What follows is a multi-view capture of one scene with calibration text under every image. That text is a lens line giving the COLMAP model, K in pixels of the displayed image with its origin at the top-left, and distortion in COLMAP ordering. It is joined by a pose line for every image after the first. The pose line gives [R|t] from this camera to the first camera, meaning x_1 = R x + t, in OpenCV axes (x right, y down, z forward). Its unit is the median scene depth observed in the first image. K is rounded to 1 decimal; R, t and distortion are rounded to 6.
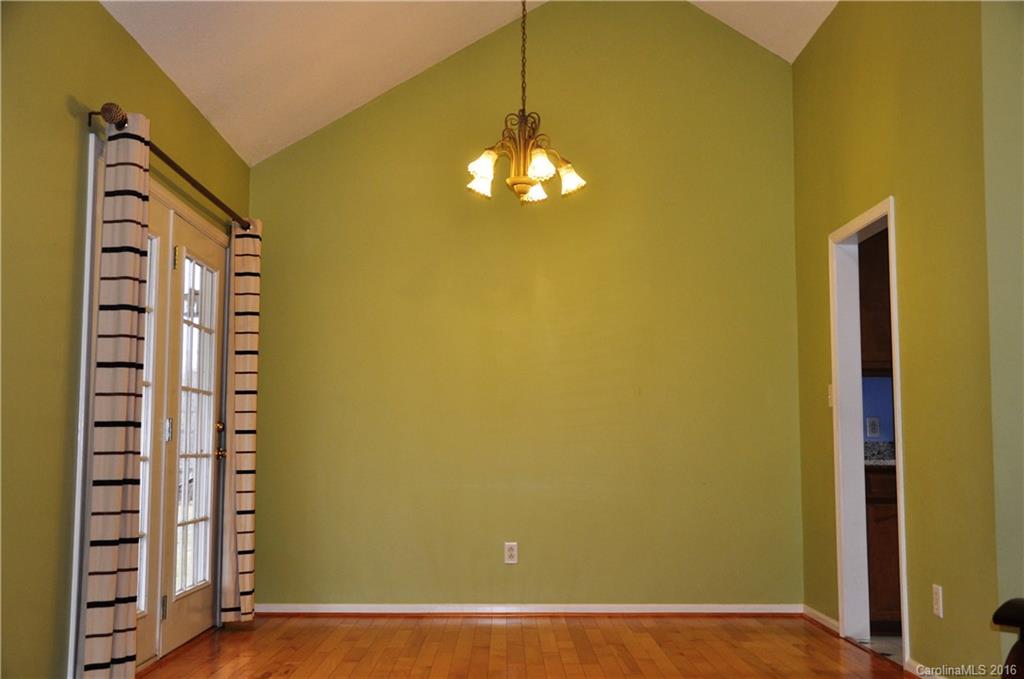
lens RADIAL K [[1115.3, 0, 512.0], [0, 1115.3, 339.5], [0, 0, 1]] dist [0.068533, 0.017344]
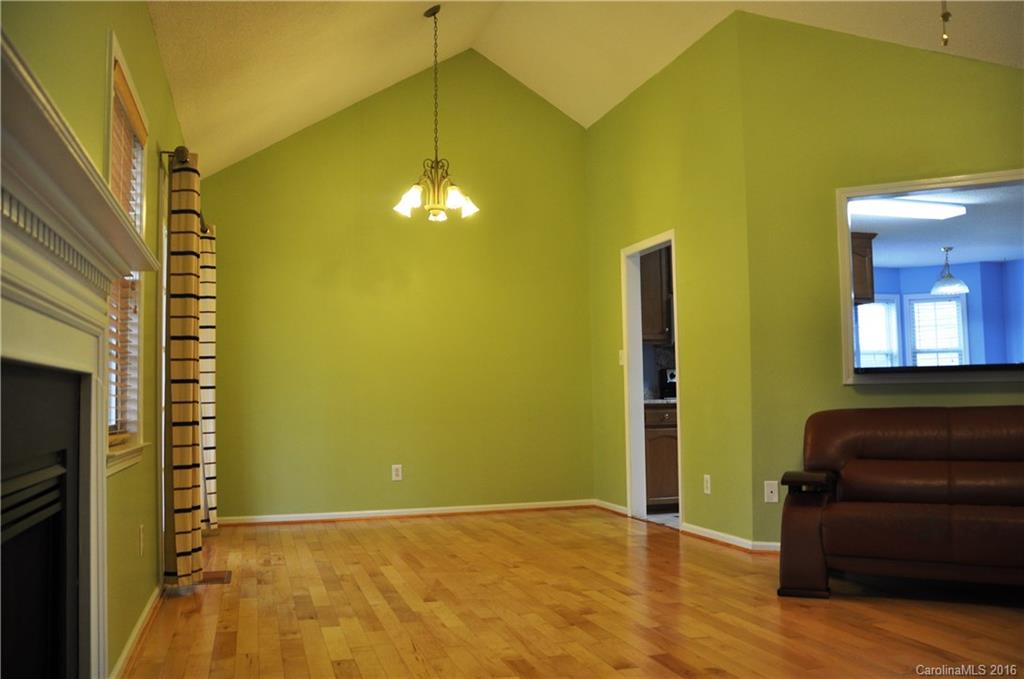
lens RADIAL K [[898.9, 0, 512.0], [0, 898.9, 339.5], [0, 0, 1]] dist [-0.000724, 0.001572]
pose [[0.961527, 0.000619, 0.274710, -0.188457], [-0.008734, 0.999561, 0.028317, -0.007011], [-0.274572, -0.029626, 0.961110, -0.111376]]
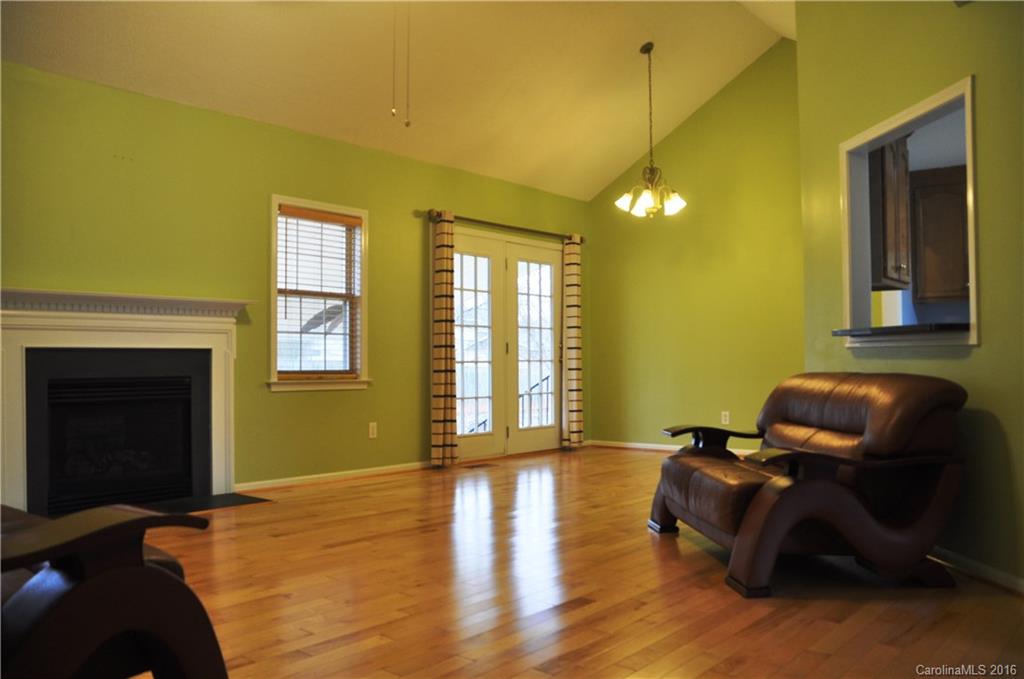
lens RADIAL K [[893.3, 0, 512.0], [0, 893.3, 339.5], [0, 0, 1]] dist [-0.007008, -0.002239]
pose [[0.778318, -0.021990, -0.627486, 0.638647], [0.067476, 0.996528, 0.048772, -0.012683], [0.624235, -0.080301, 0.777099, -0.235192]]
